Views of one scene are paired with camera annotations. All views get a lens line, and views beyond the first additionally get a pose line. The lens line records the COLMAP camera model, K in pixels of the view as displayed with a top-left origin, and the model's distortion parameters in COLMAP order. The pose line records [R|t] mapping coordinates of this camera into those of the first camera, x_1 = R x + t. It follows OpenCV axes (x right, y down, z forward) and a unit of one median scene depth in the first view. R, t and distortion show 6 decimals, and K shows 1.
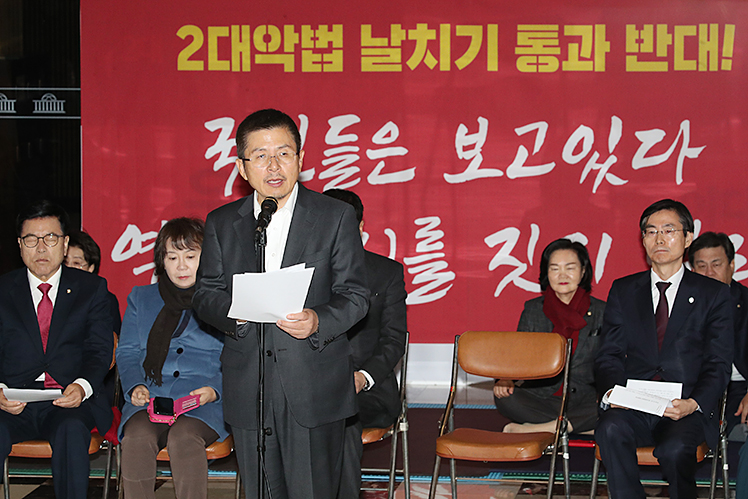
lens RADIAL K [[2935.5, 0, 390.2], [0, 2935.5, 201.8], [0, 0, 1]] dist [0.160693, 0.000000]
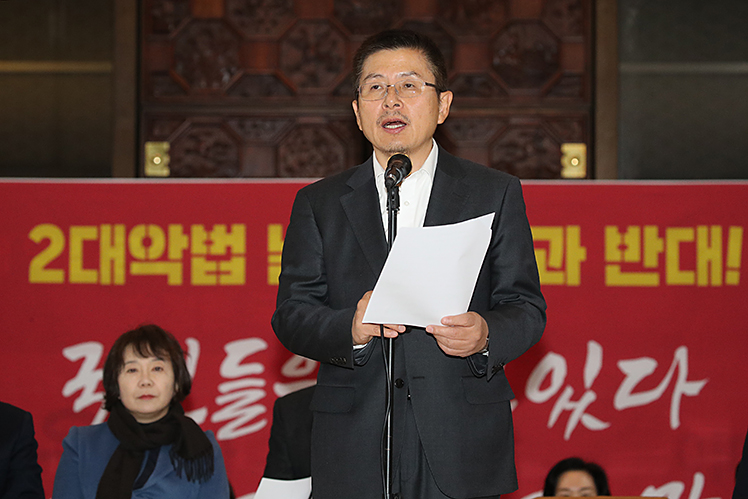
lens RADIAL K [[2870.1, 0, 377.2], [0, 2870.1, 250.4], [0, 0, 1]] dist [0.266379, 0.000000]
pose [[0.994199, 0.016305, 0.106314, -0.062497], [0.000487, 0.987750, -0.156041, 0.066192], [-0.107556, 0.155187, 0.982013, 0.243230]]
